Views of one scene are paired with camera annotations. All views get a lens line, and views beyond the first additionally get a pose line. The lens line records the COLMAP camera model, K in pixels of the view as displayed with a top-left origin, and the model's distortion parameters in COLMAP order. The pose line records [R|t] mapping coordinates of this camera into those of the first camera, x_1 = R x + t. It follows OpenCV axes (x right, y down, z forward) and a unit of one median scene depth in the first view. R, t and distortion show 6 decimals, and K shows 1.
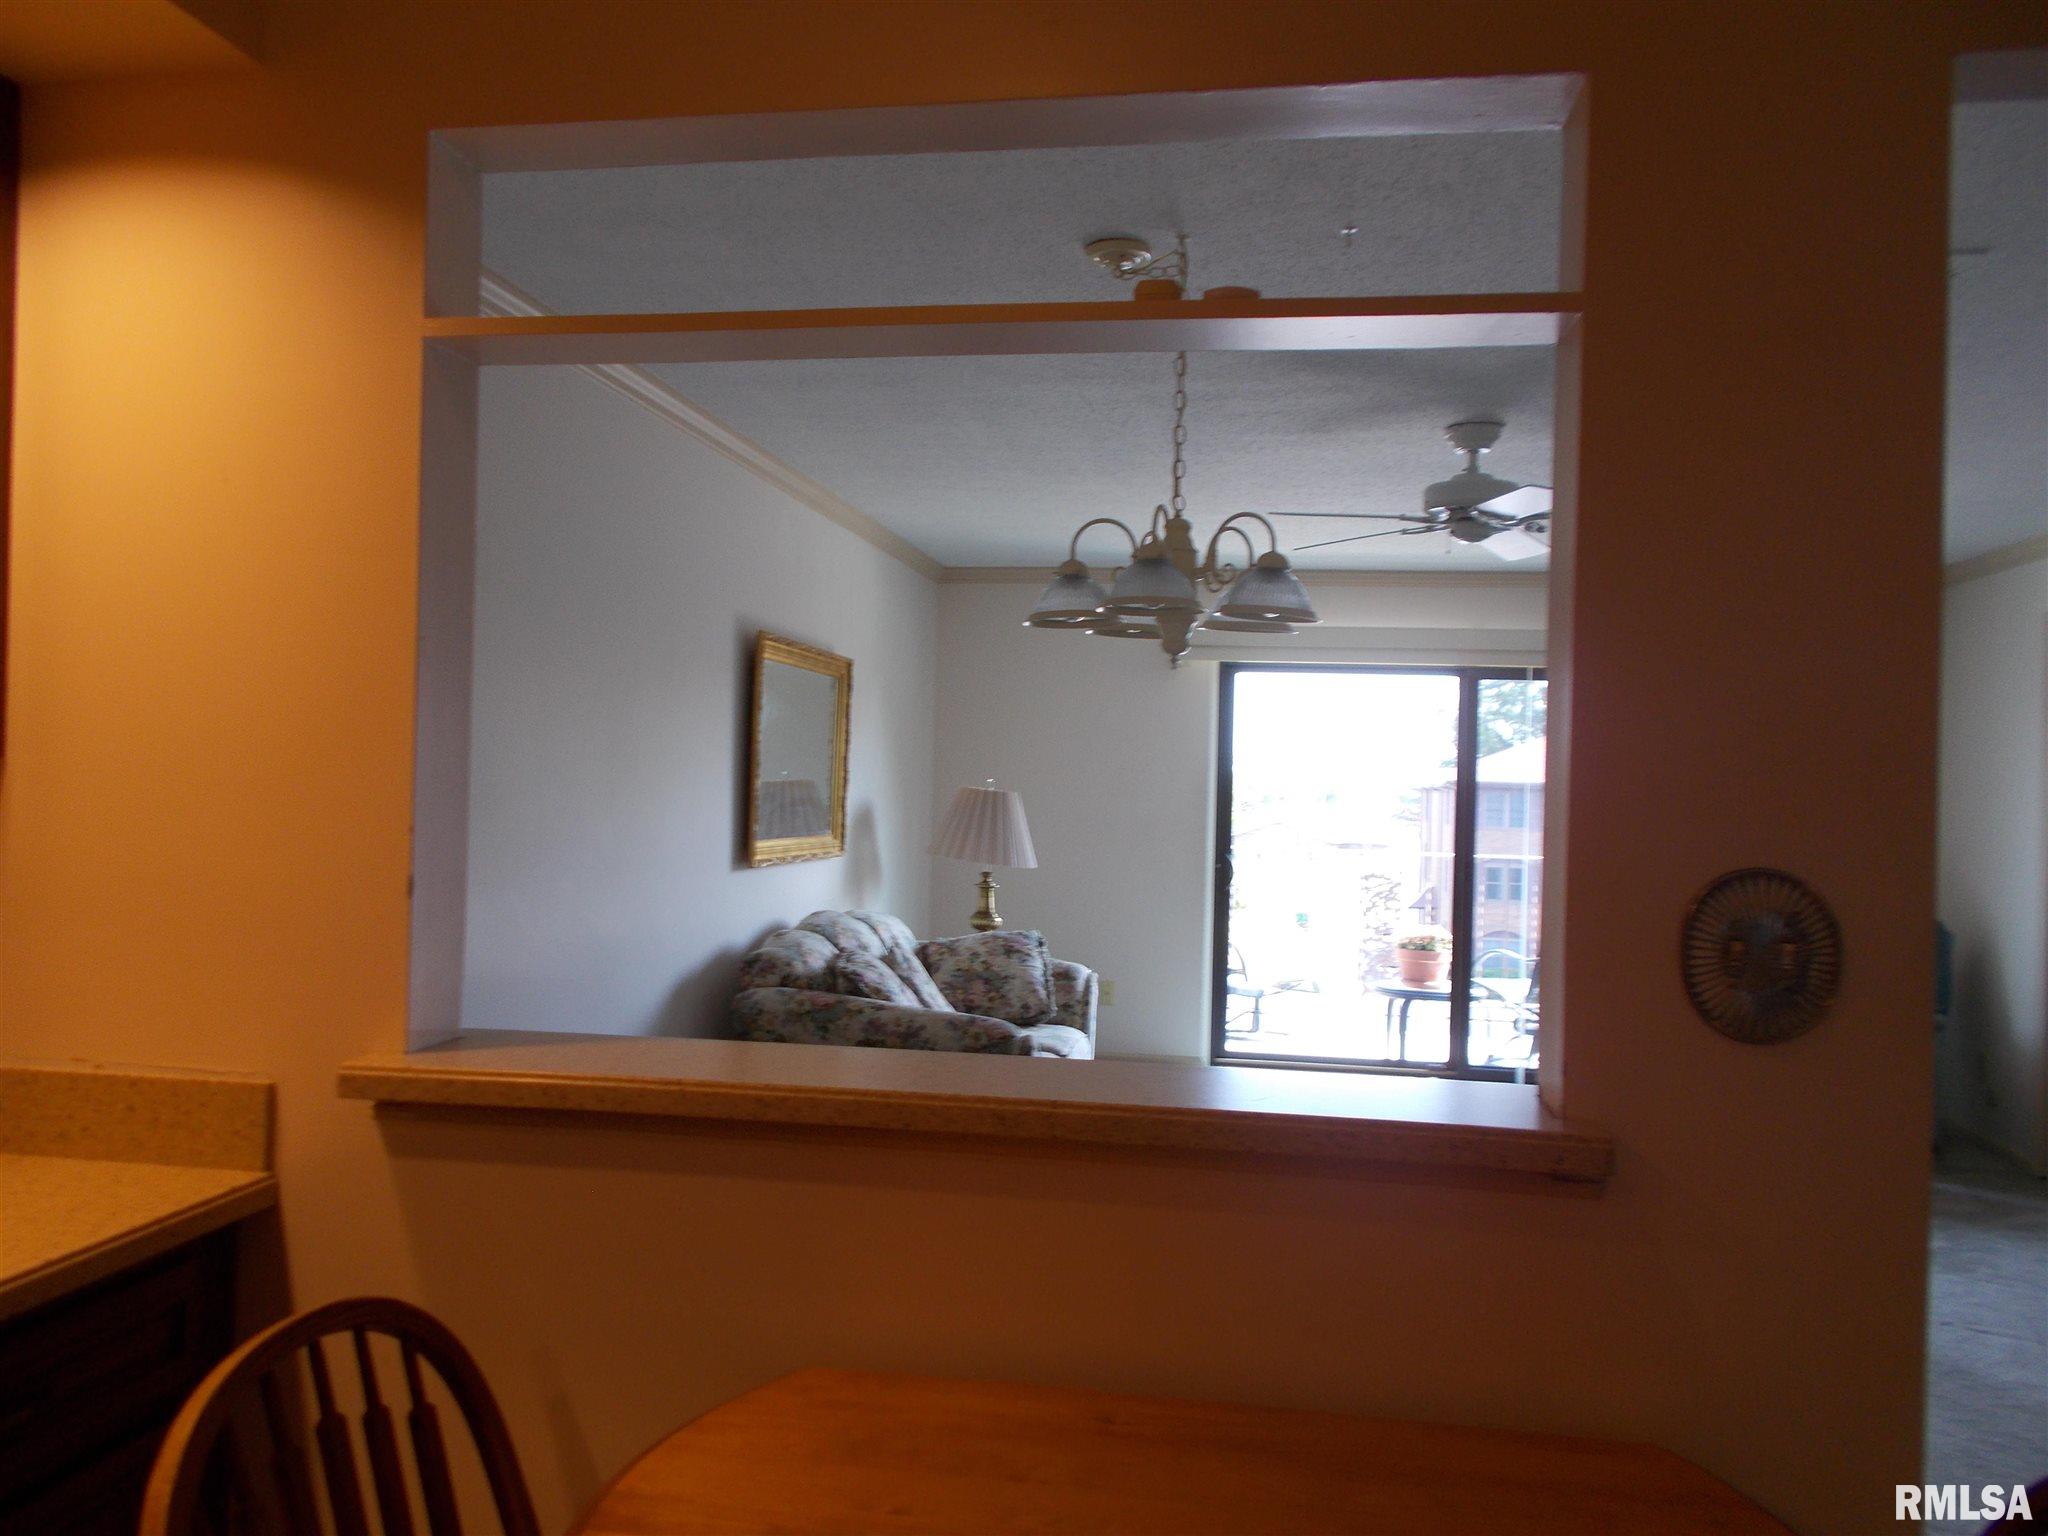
lens RADIAL K [[1569.5, 0, 1024.0], [0, 1569.5, 768.0], [0, 0, 1]] dist [0.011395, -0.000408]
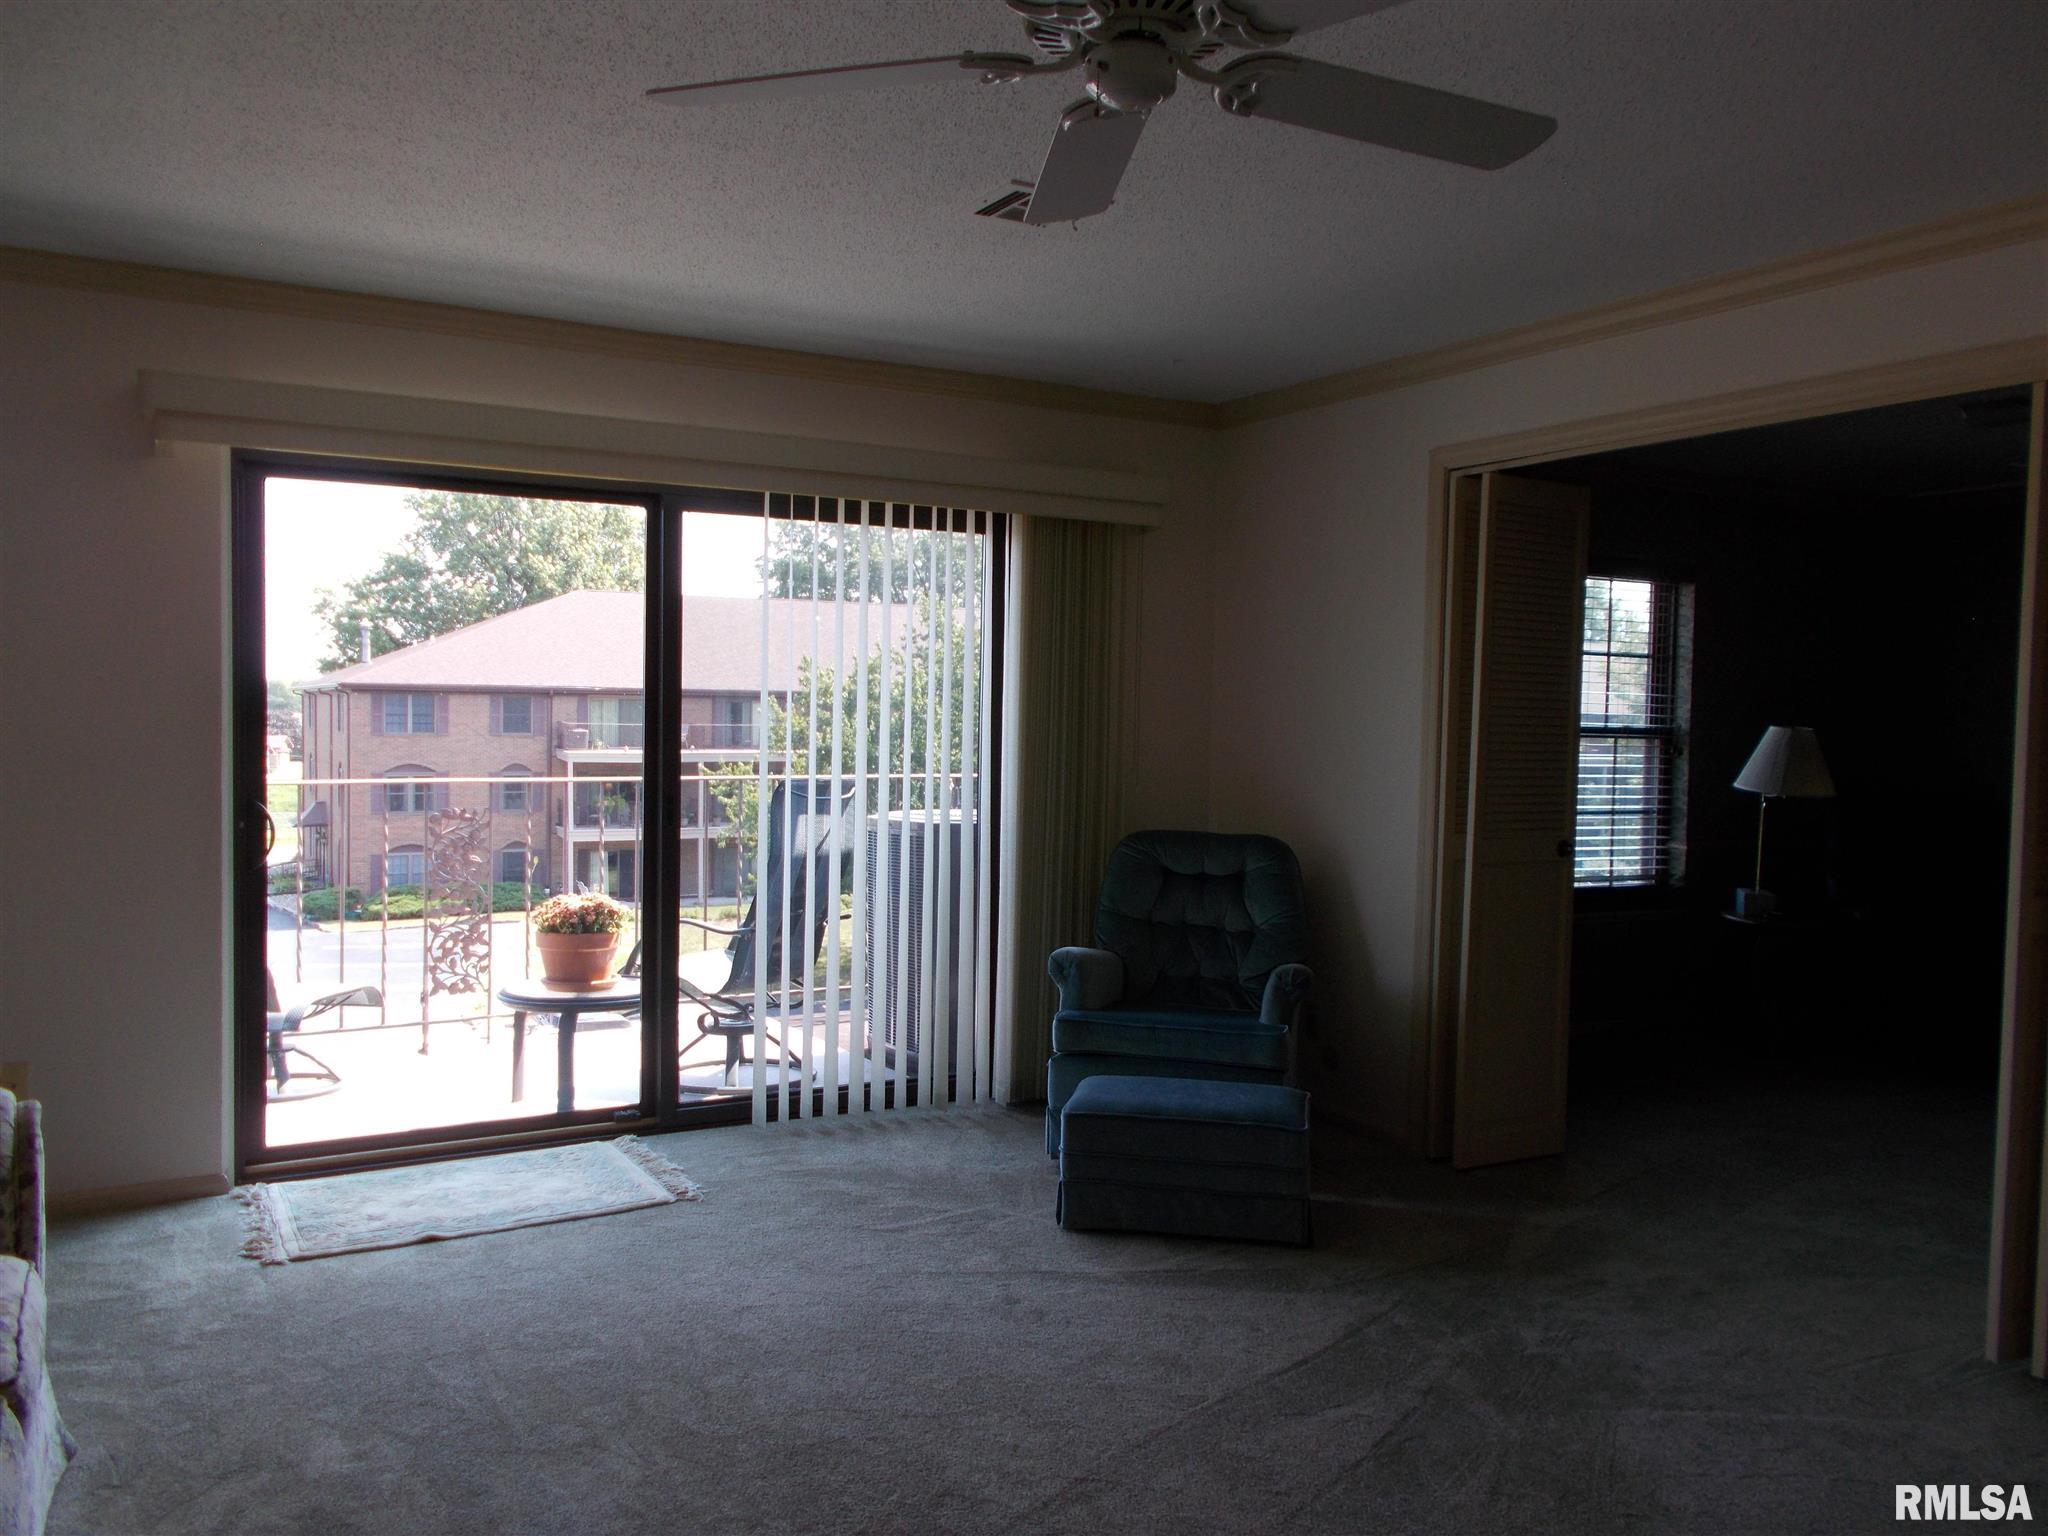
lens RADIAL K [[1605.1, 0, 1024.0], [0, 1605.1, 768.0], [0, 0, 1]] dist [0.037993, -0.000076]
pose [[0.782419, -0.036040, 0.621708, -0.014105], [-0.001687, 0.998198, 0.059988, 0.008557], [-0.622750, -0.047984, 0.780948, 0.378723]]
